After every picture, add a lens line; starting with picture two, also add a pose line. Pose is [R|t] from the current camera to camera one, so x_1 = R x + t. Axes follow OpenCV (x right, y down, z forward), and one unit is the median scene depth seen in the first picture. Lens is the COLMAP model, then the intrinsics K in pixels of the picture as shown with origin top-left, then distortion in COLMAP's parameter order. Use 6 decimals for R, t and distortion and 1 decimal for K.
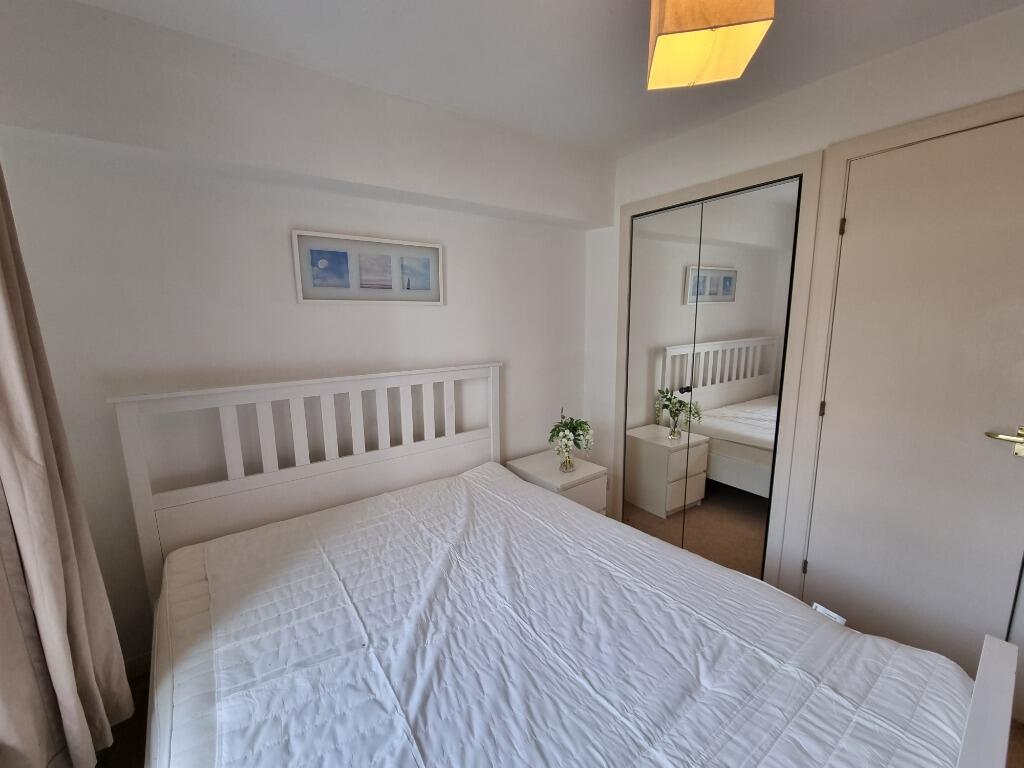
lens RADIAL K [[422.1, 0, 508.9], [0, 422.1, 392.2], [0, 0, 1]] dist [-0.001190, -0.000070]
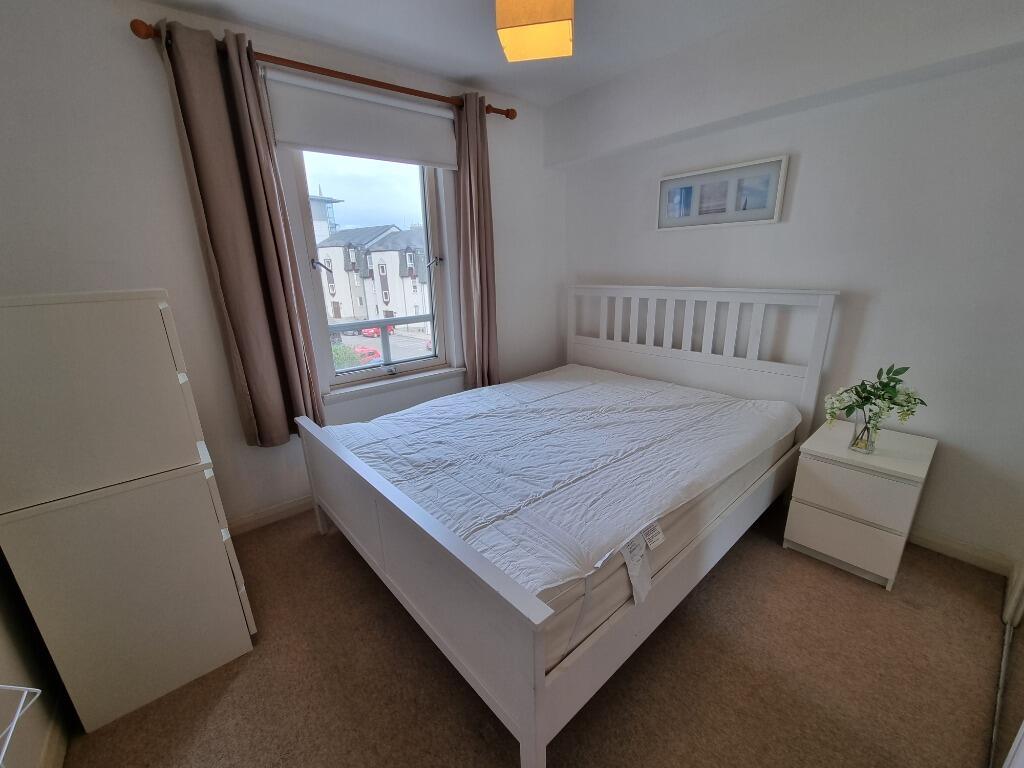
lens RADIAL K [[422.1, 0, 508.9], [0, 422.1, 392.2], [0, 0, 1]] dist [-0.001190, -0.000070]
pose [[0.090849, 0.313143, -0.945351, 0.880923], [-0.138907, 0.943981, 0.299340, -0.049808], [0.986129, 0.104121, 0.129257, 0.343202]]
